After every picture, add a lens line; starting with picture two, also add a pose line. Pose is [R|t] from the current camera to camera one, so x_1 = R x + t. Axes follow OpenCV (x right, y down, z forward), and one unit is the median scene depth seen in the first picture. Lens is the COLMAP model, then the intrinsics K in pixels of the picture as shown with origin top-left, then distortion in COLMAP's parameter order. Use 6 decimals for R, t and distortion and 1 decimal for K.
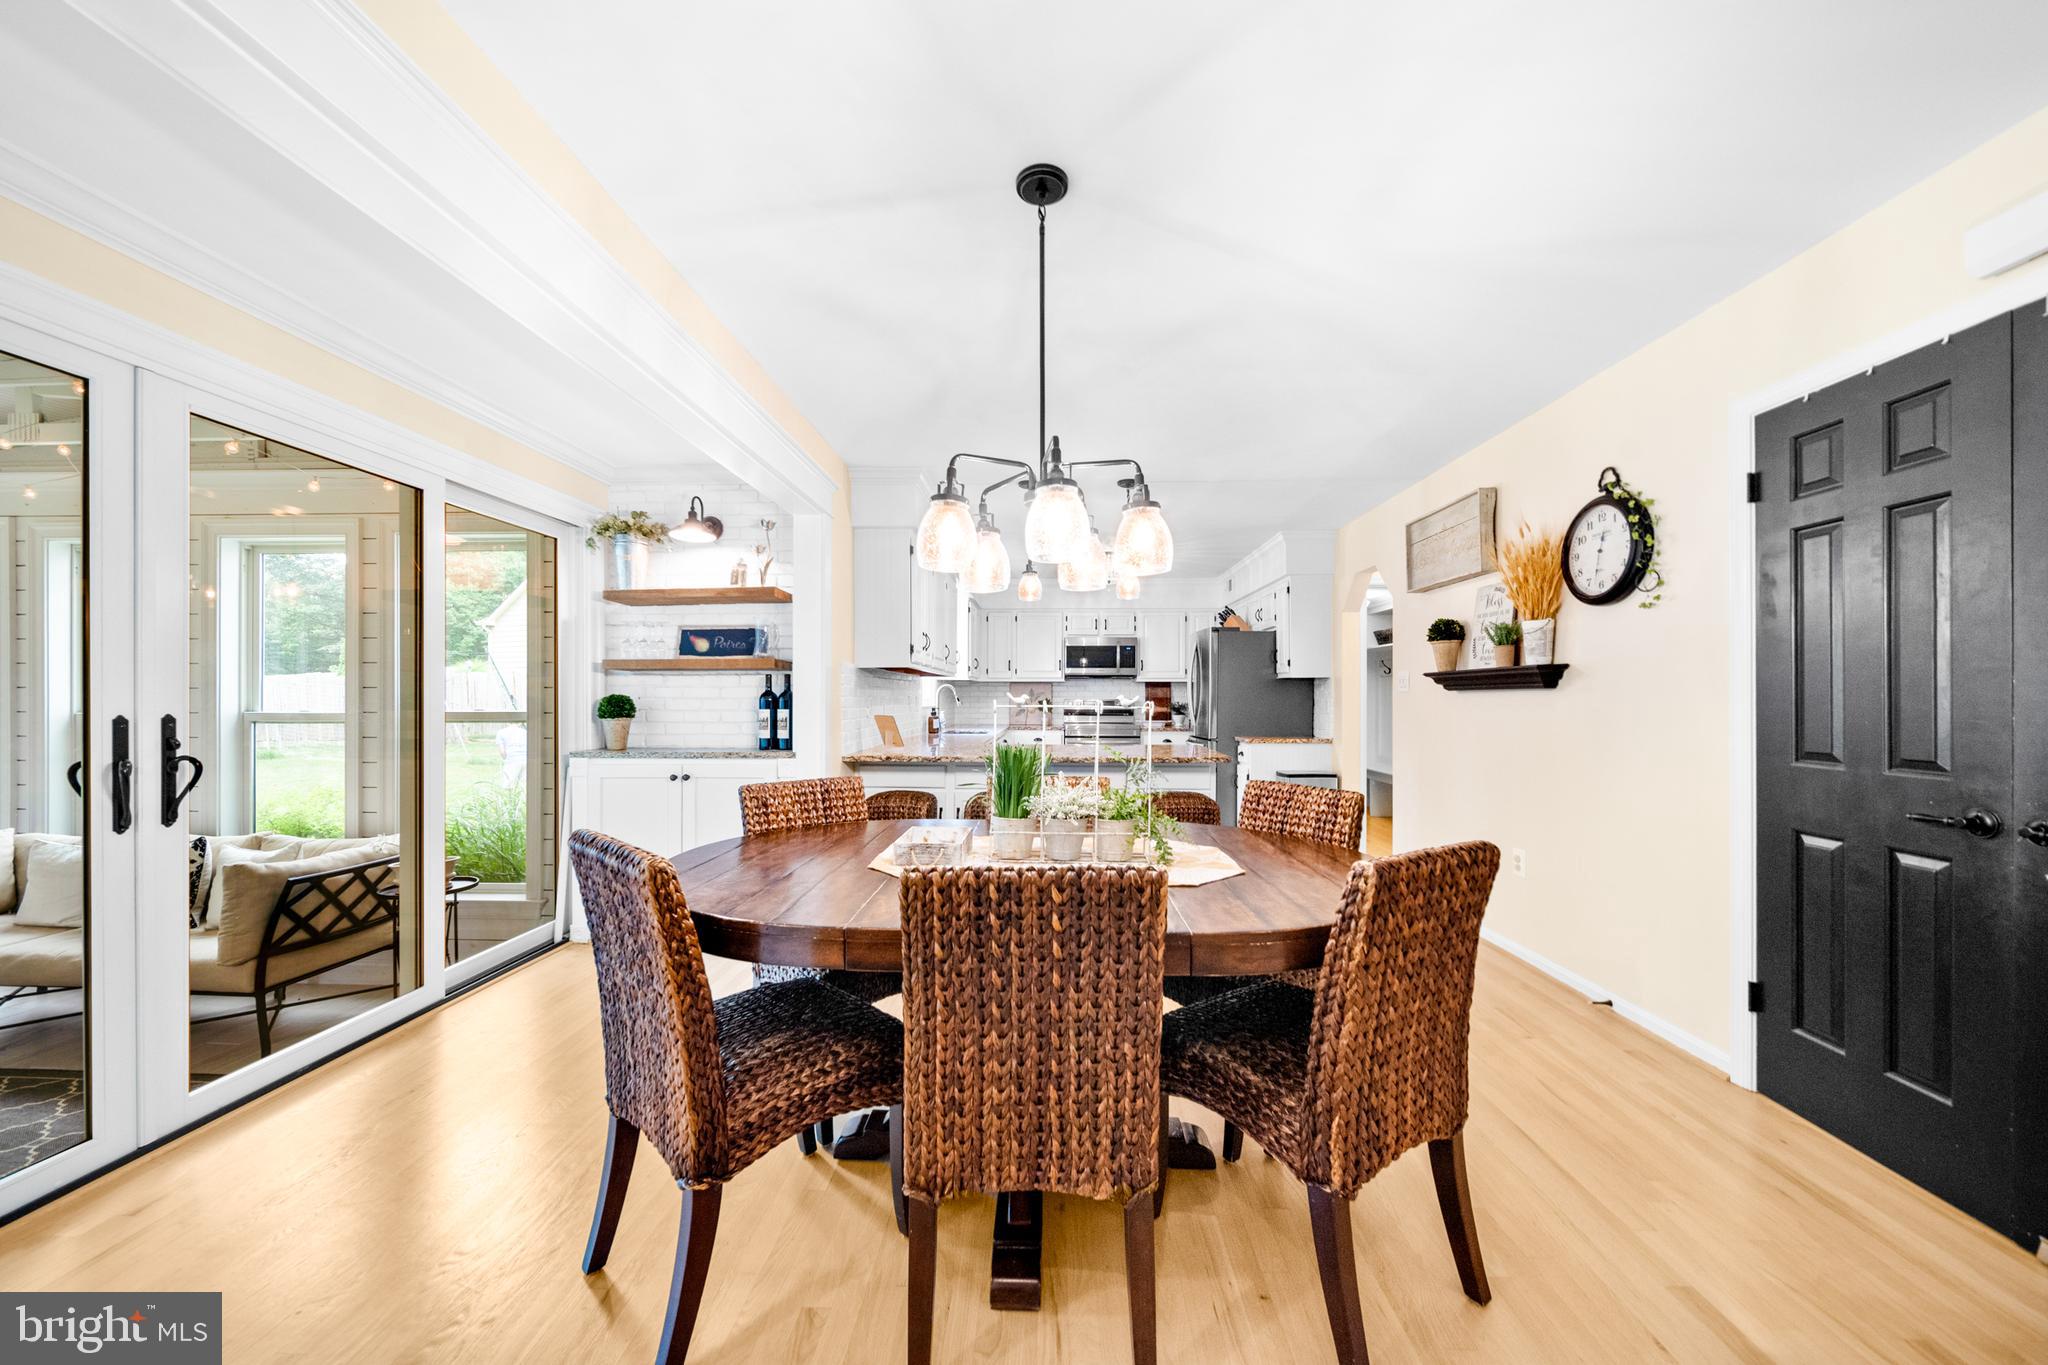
lens RADIAL K [[727.6, 0, 1021.9], [0, 727.6, 695.9], [0, 0, 1]] dist [-0.000521, -0.000039]
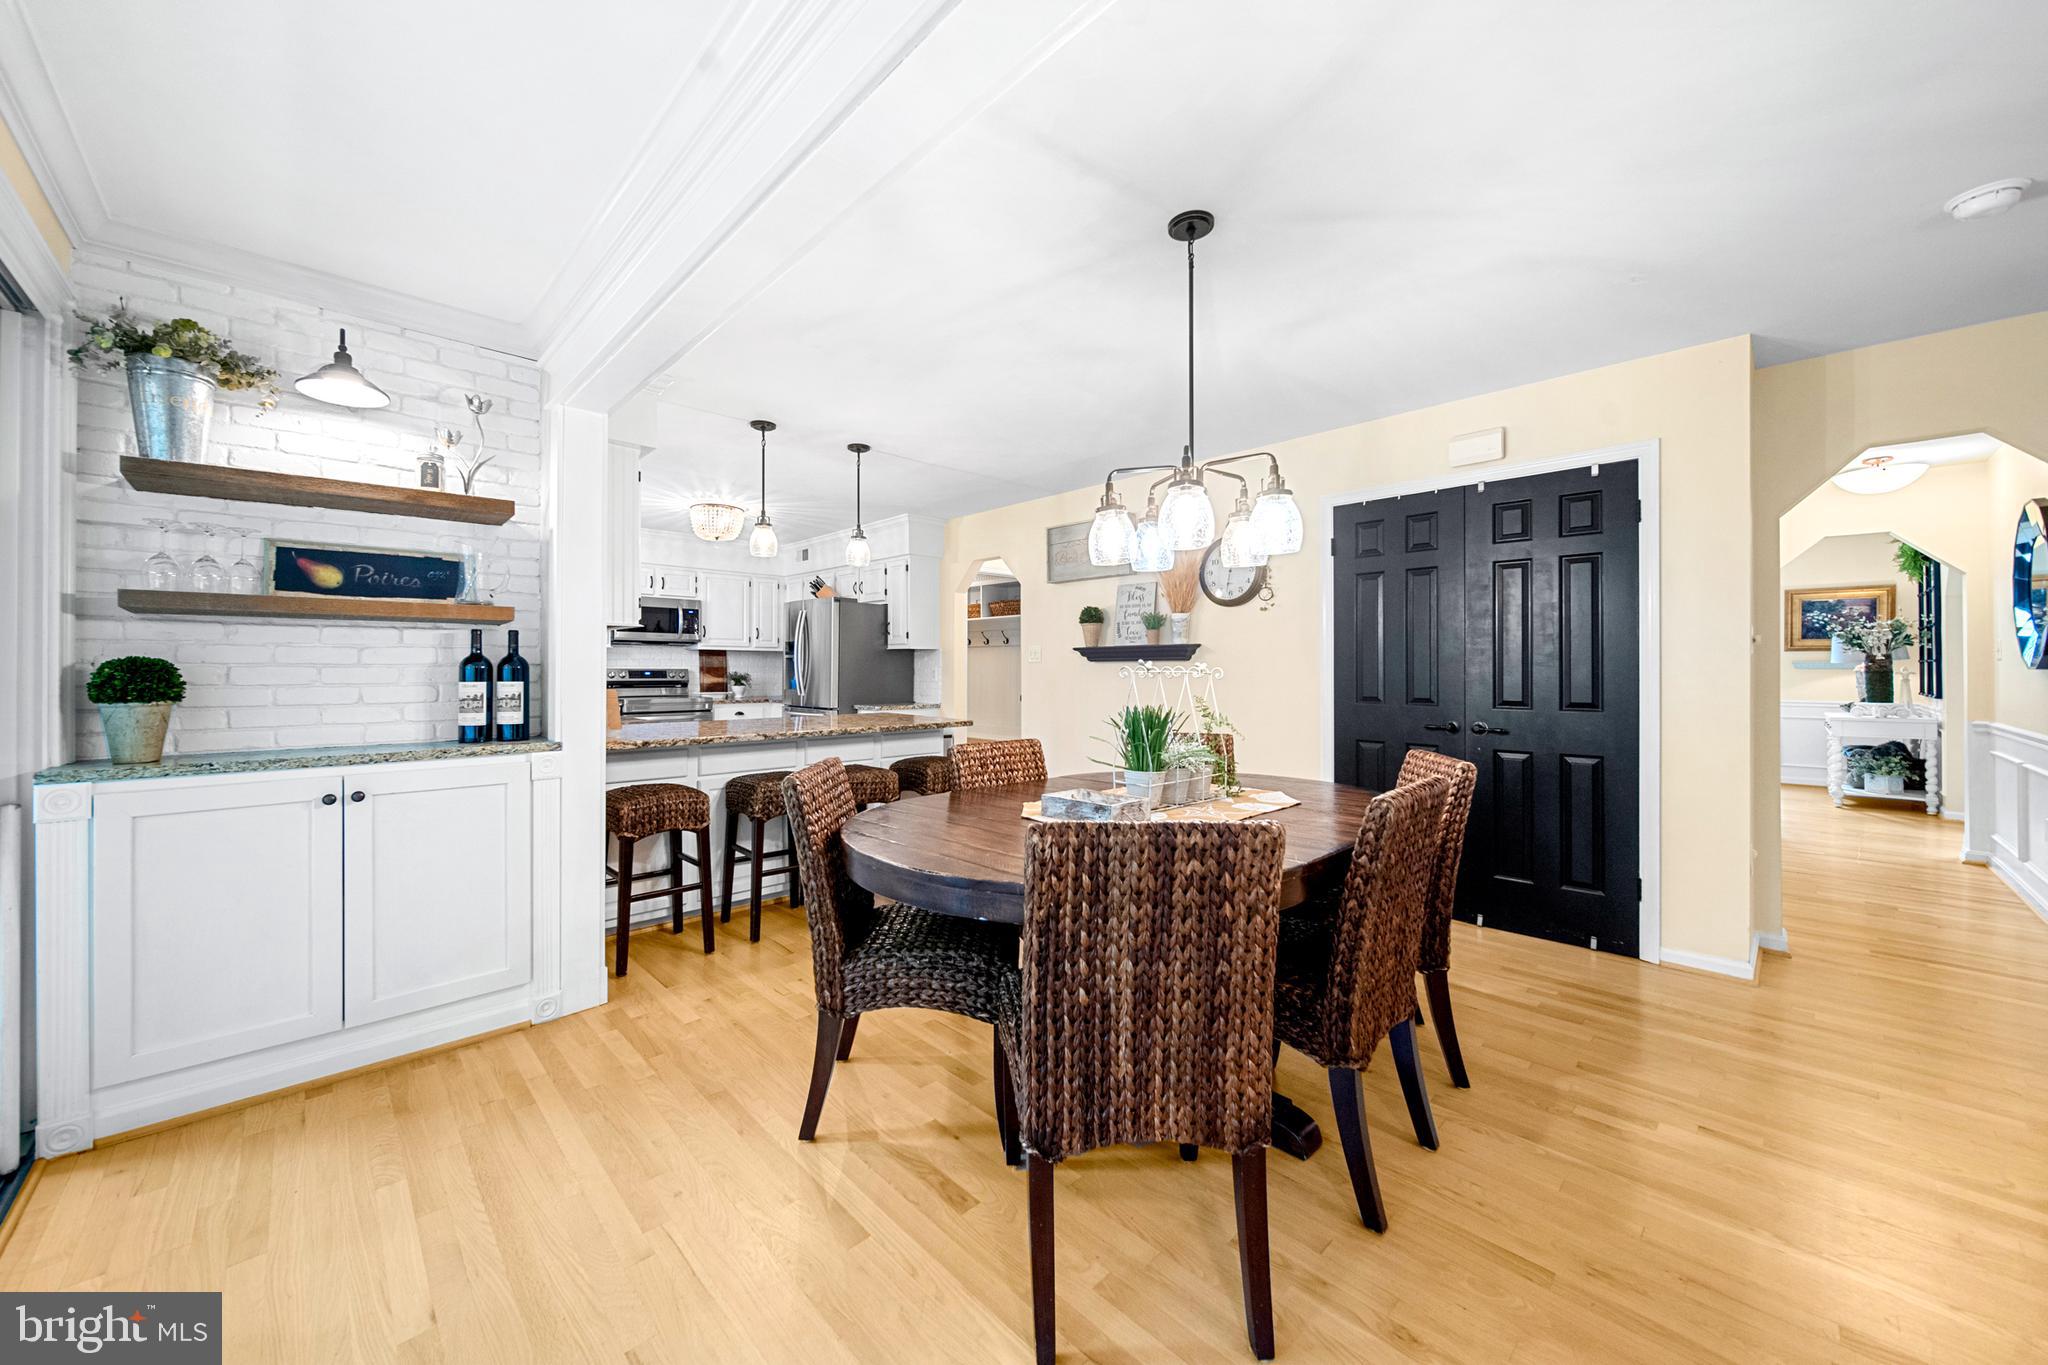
lens RADIAL K [[746.9, 0, 993.9], [0, 746.9, 662.6], [0, 0, 1]] dist [0.000926, 0.000083]
pose [[0.704735, 0.006776, 0.709438, -0.485170], [-0.003136, 0.999974, -0.006435, 0.003607], [-0.709463, 0.002310, 0.704739, 0.177480]]
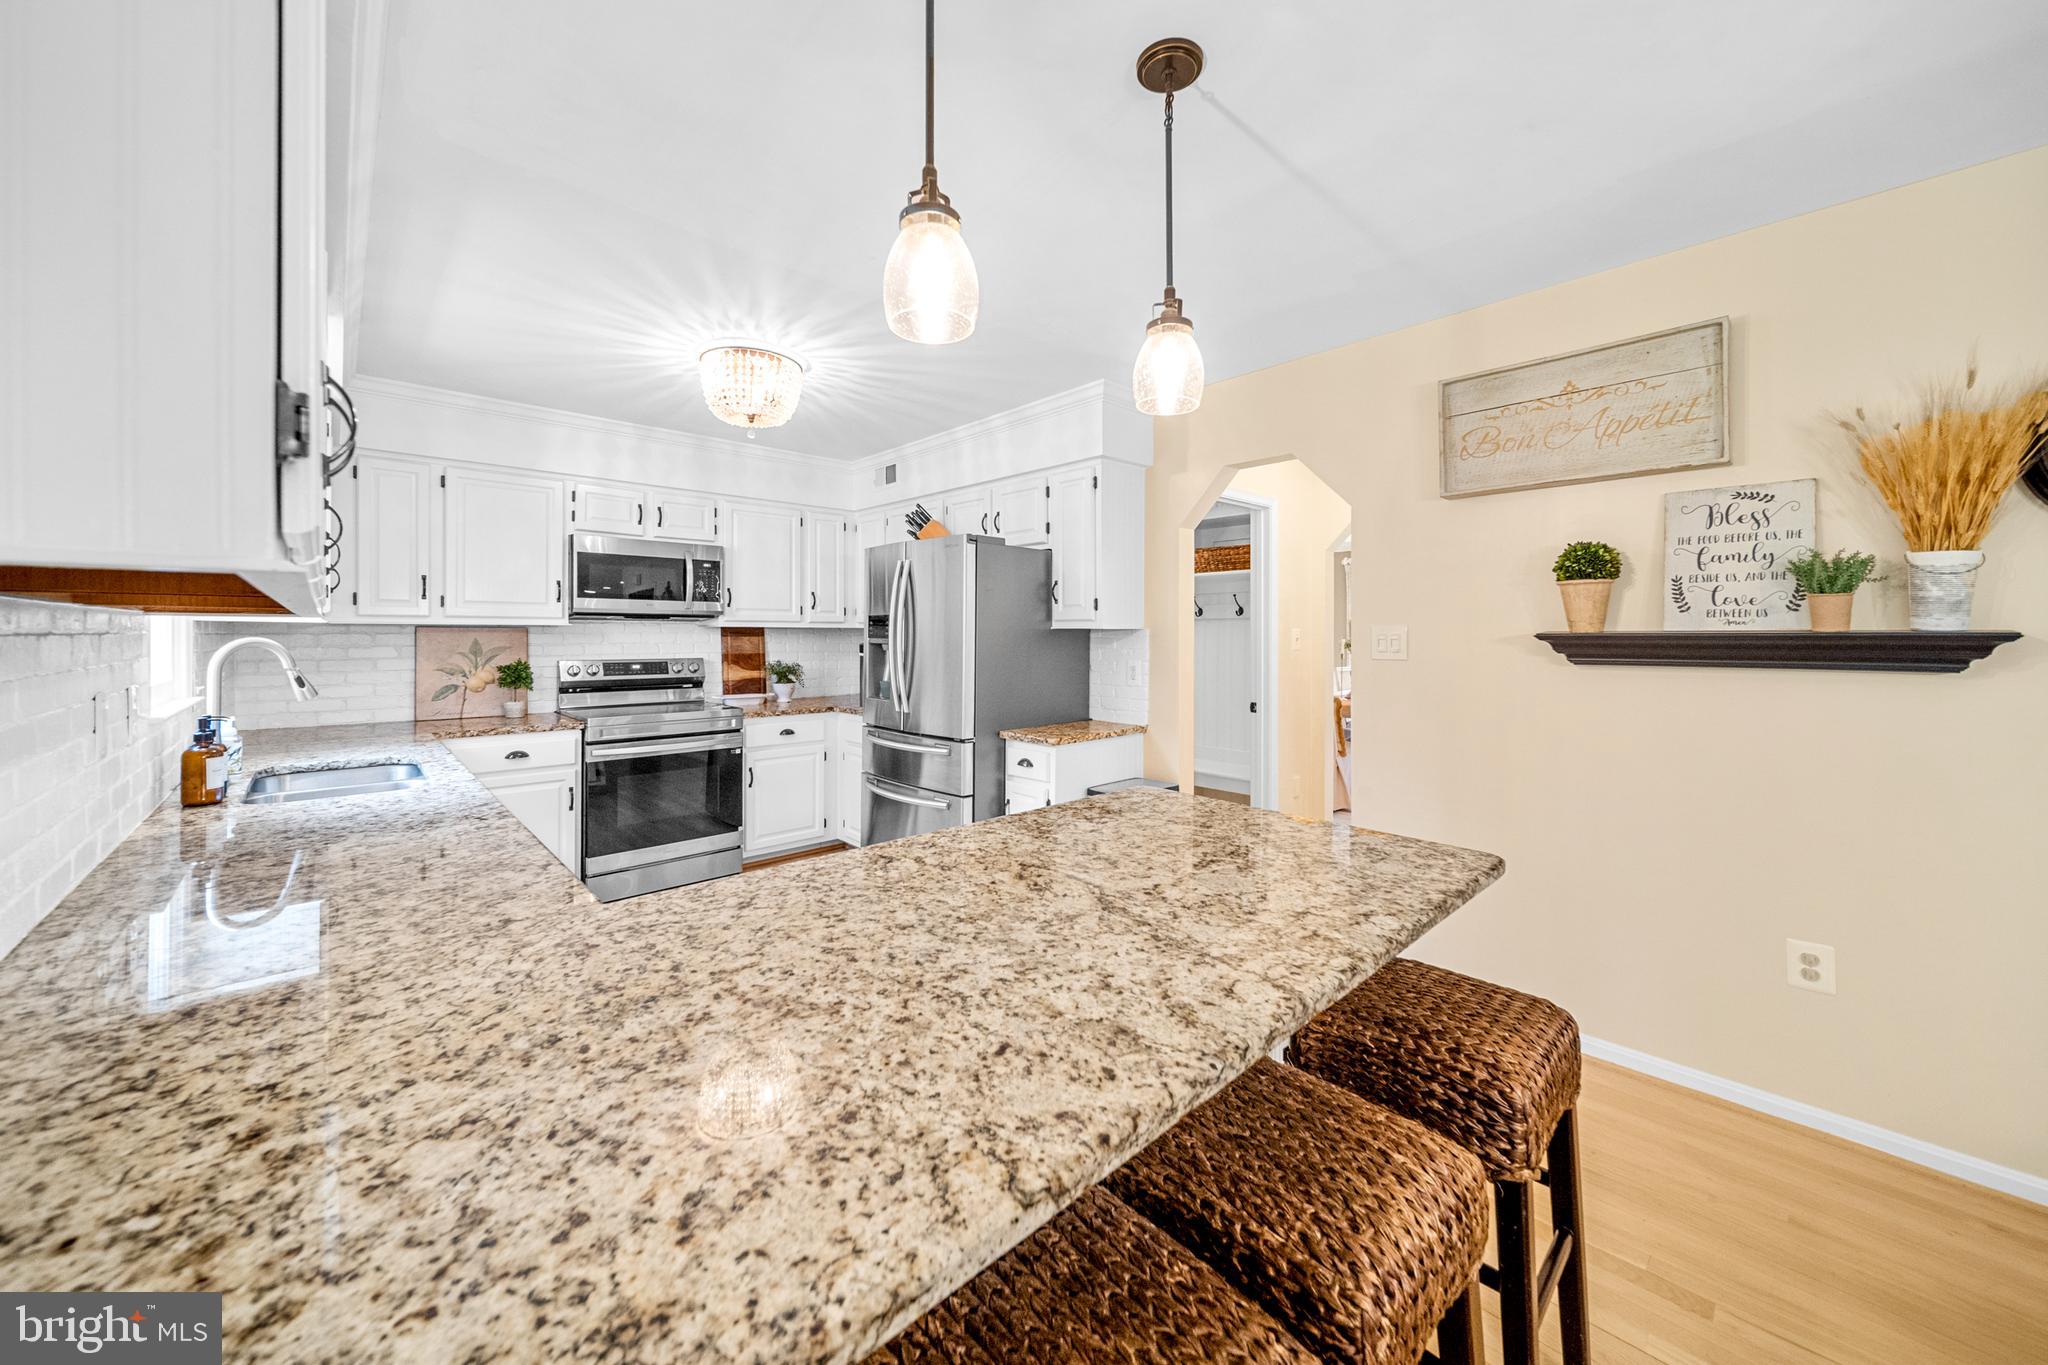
lens RADIAL K [[749.6, 0, 1024.1], [0, 749.6, 629.1], [0, 0, 1]] dist [-0.006844, 0.000000]
pose [[0.703166, 0.004729, 0.711010, -0.164934], [-0.002340, 0.999988, -0.004336, -0.032036], [-0.711021, 0.001385, 0.703169, 0.887593]]
